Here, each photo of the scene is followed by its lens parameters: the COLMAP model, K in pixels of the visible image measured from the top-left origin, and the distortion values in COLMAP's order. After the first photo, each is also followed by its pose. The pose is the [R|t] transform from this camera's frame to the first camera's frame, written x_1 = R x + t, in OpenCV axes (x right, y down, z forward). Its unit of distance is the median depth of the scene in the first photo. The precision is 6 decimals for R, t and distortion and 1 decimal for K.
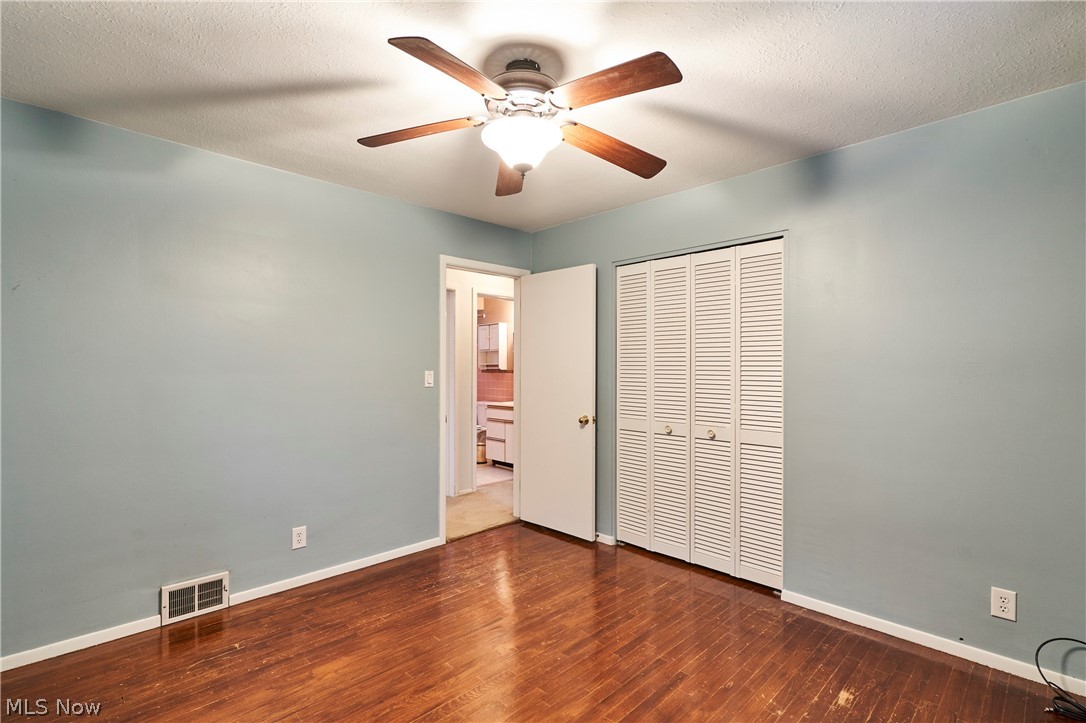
lens RADIAL K [[504.2, 0, 543.5], [0, 504.2, 363.0], [0, 0, 1]] dist [-0.001013, 0.001045]
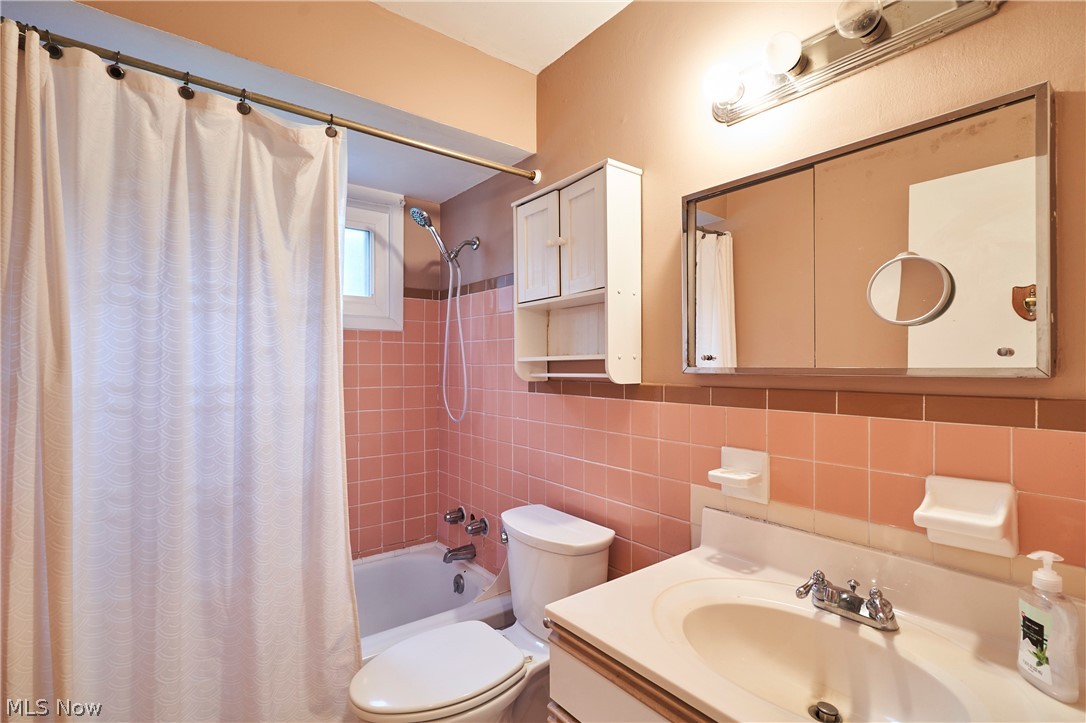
lens RADIAL K [[504.2, 0, 542.2], [0, 504.2, 364.3], [0, 0, 1]] dist [-0.001013, 0.001045]
pose [[0.993472, -0.000057, -0.114077, -0.089107], [-0.000128, 0.999999, -0.001614, 0.005245], [0.114077, 0.001618, 0.993471, 0.767488]]
